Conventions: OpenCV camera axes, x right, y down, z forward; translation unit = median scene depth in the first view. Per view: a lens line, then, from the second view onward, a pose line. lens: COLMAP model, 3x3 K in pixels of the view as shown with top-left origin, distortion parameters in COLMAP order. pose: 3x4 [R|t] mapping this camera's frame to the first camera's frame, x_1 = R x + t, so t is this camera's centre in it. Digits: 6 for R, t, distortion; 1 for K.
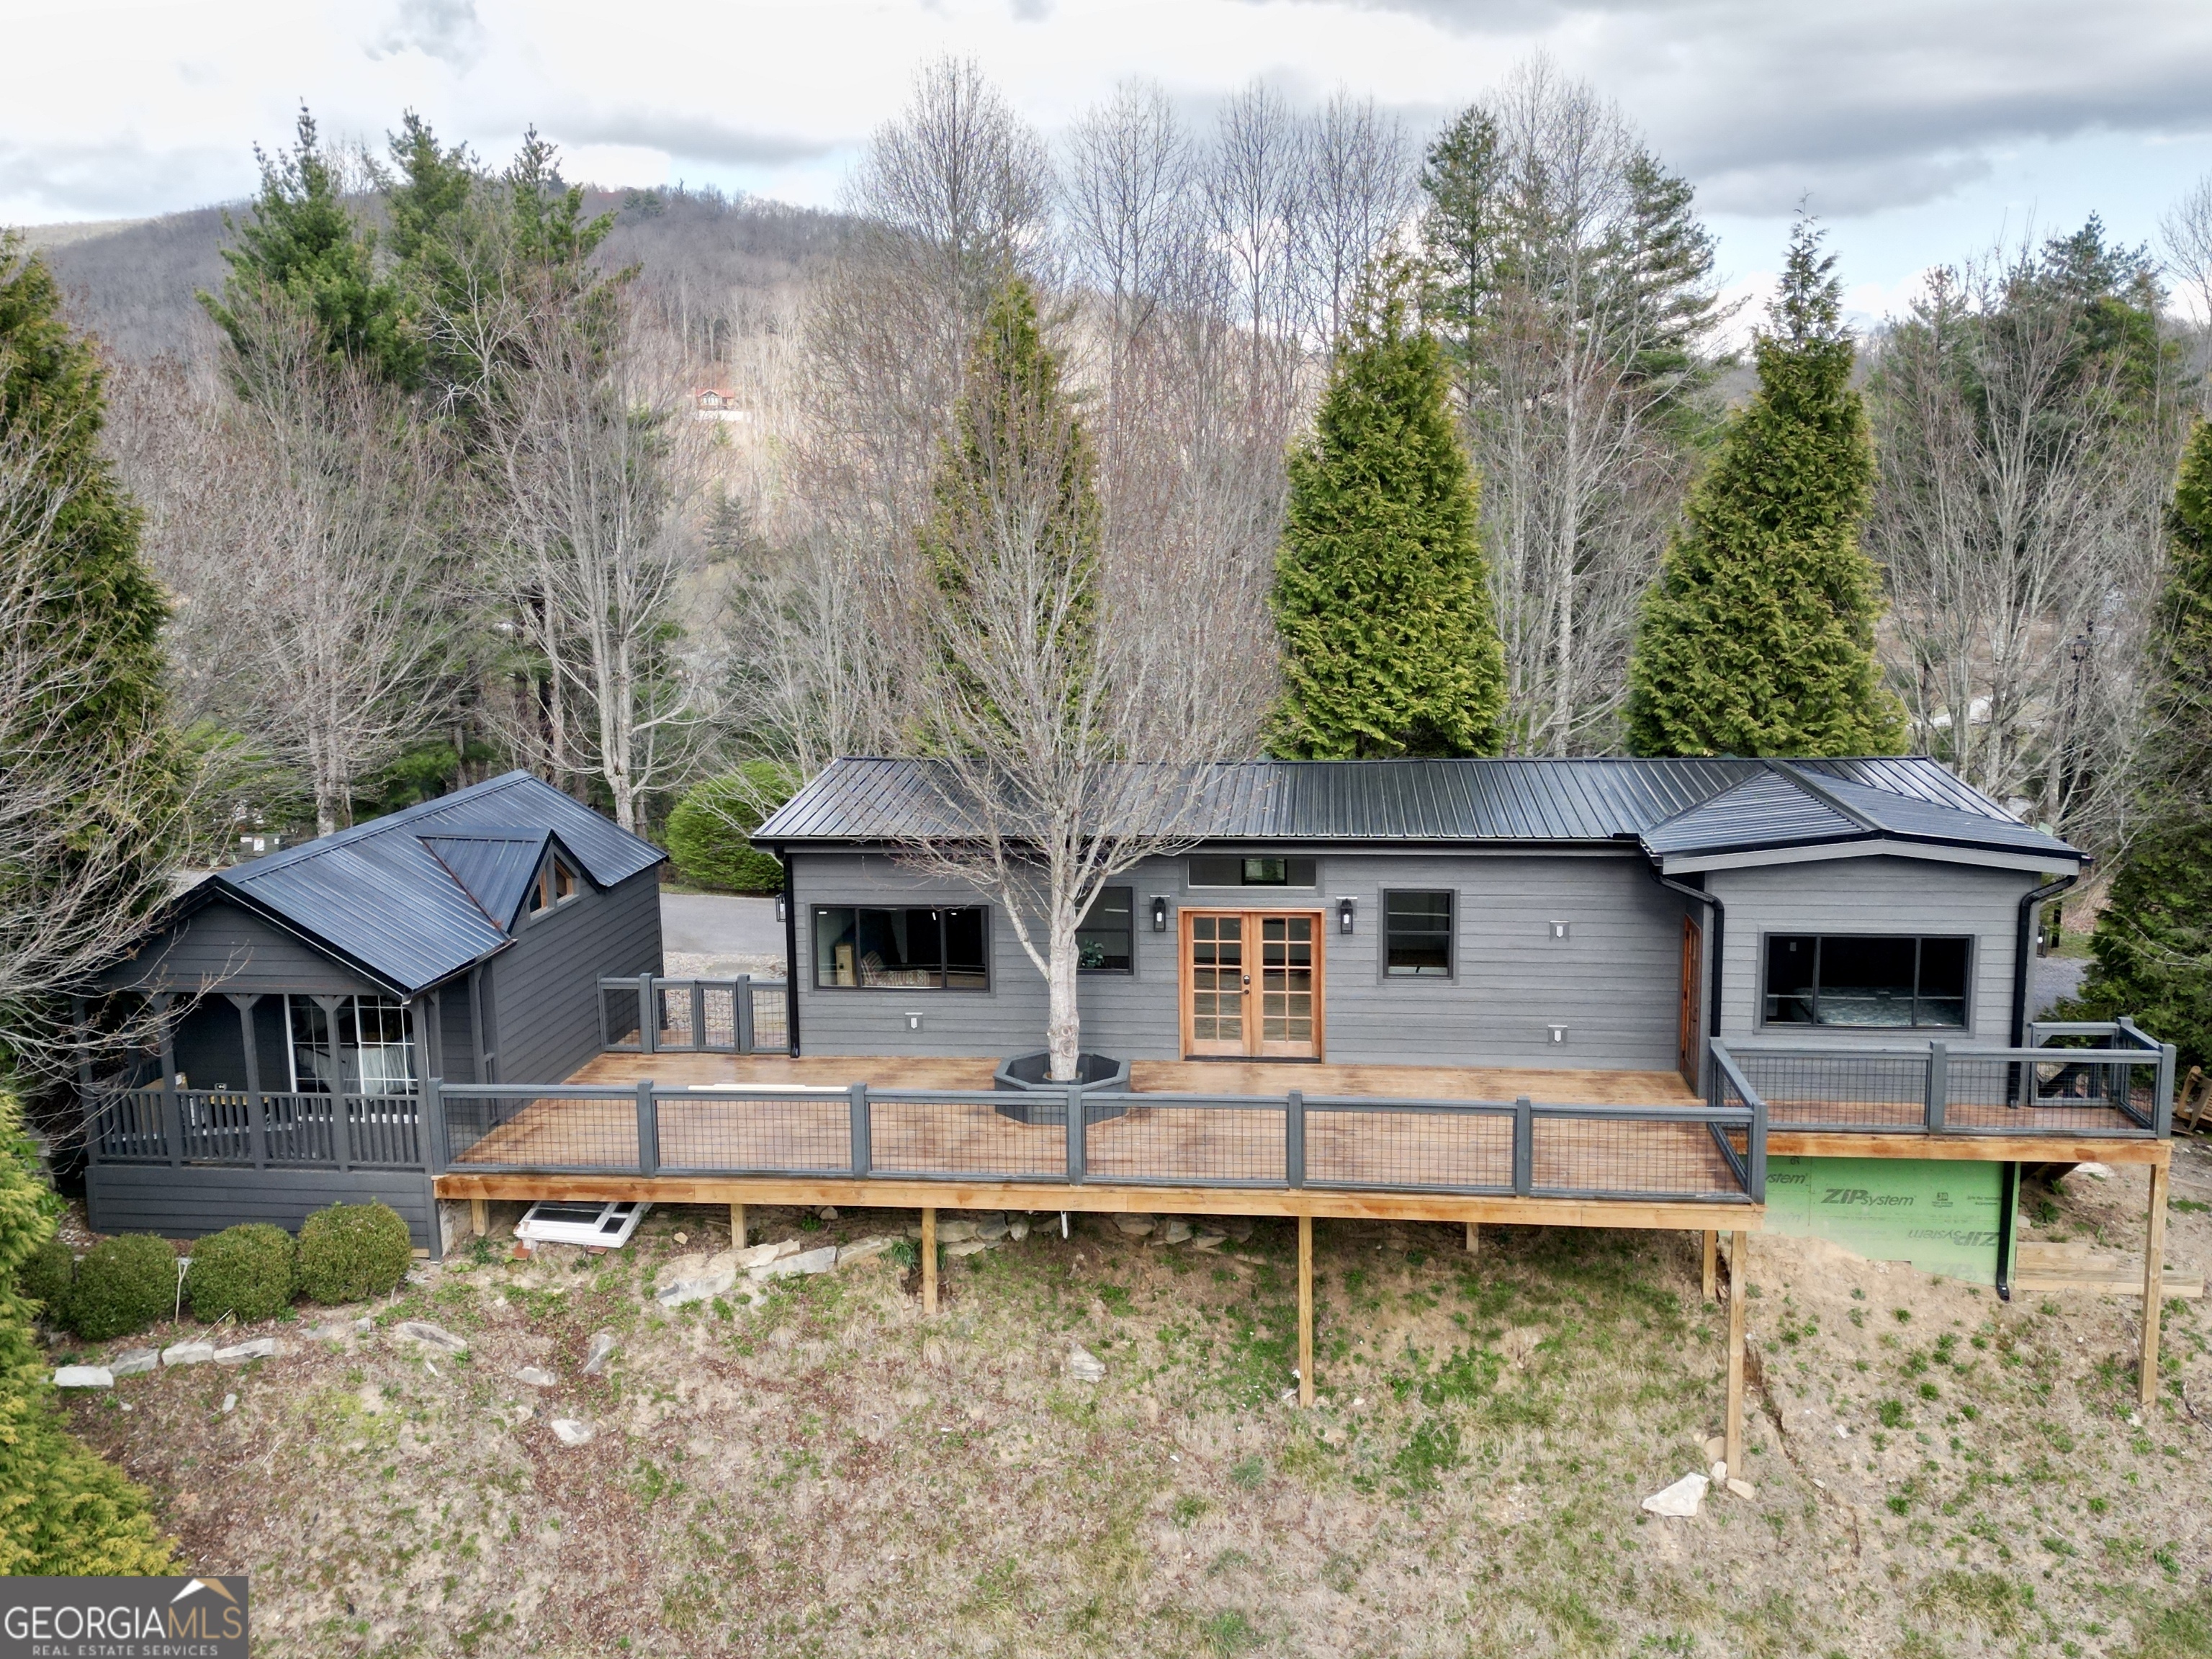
lens RADIAL K [[2037.0, 0, 1106.0], [0, 2037.0, 829.5], [0, 0, 1]] dist [0.088689, -0.089063]
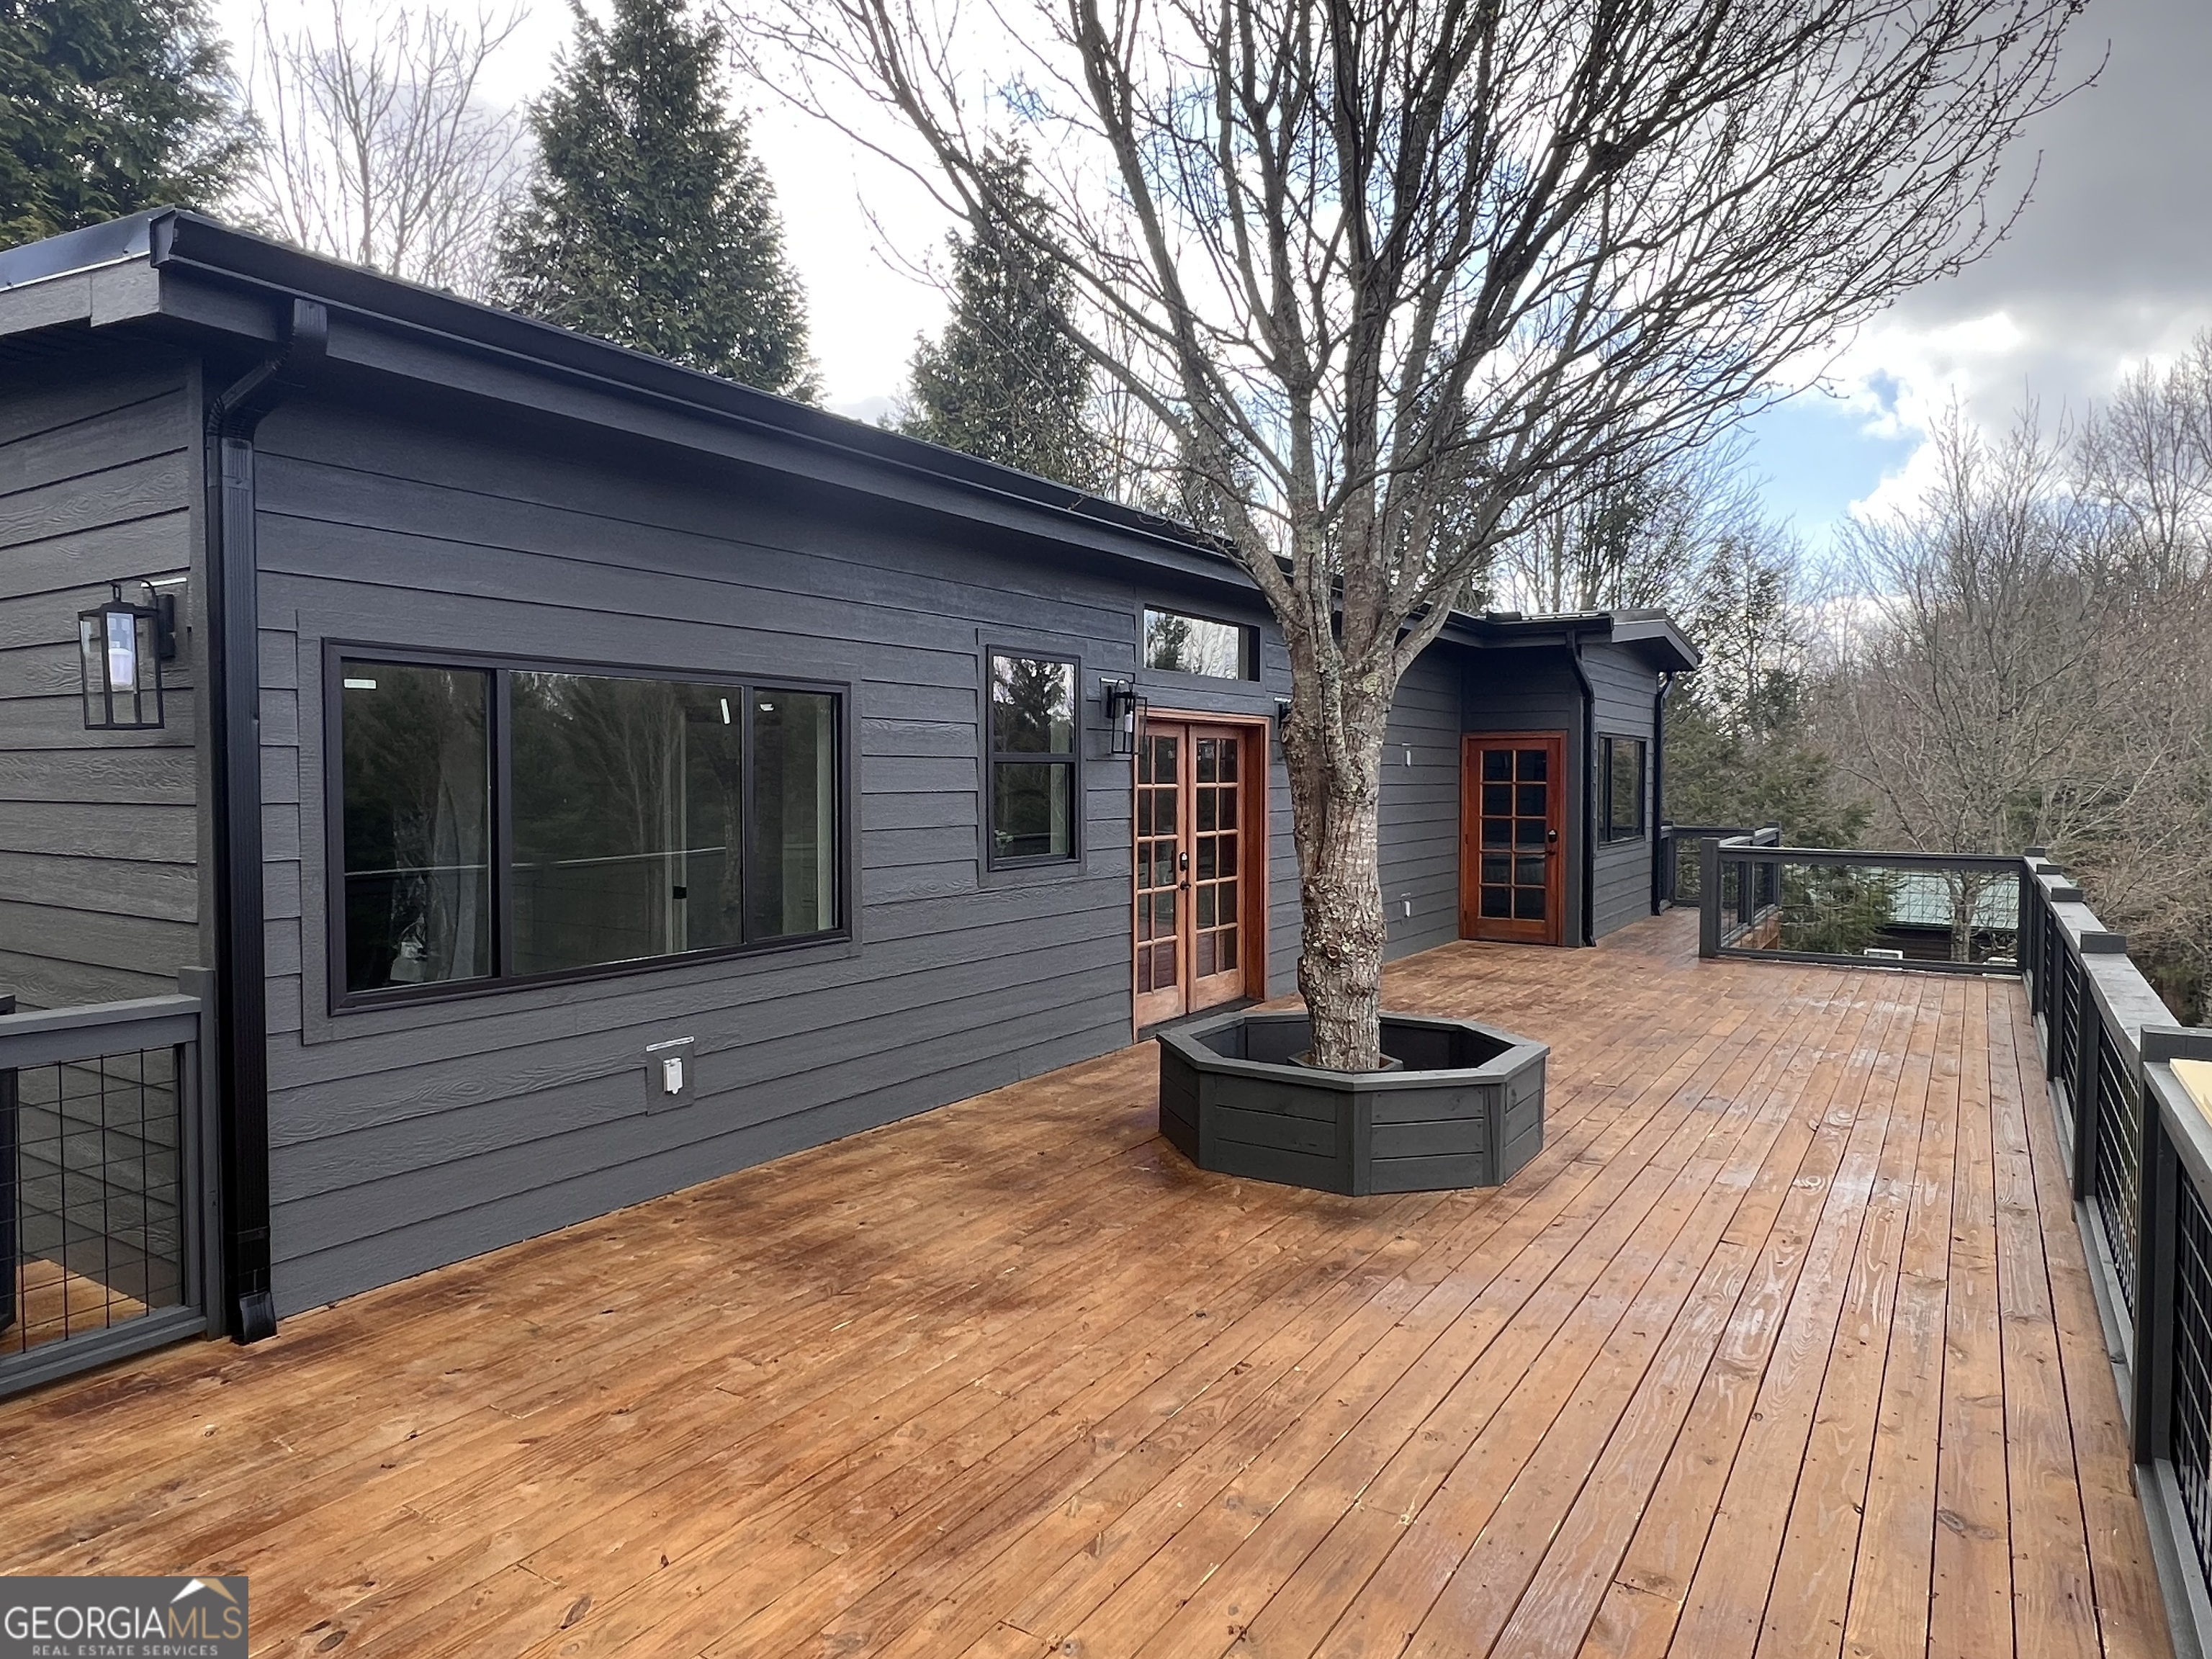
lens RADIAL K [[1374.4, 0, 1106.0], [0, 1374.4, 829.5], [0, 0, 1]] dist [-0.000818, -0.000191]
pose [[0.437750, -0.020498, 0.898863, -0.288349], [0.150465, 0.987311, -0.050762, 0.092184], [-0.886417, 0.157469, 0.435279, 0.991987]]
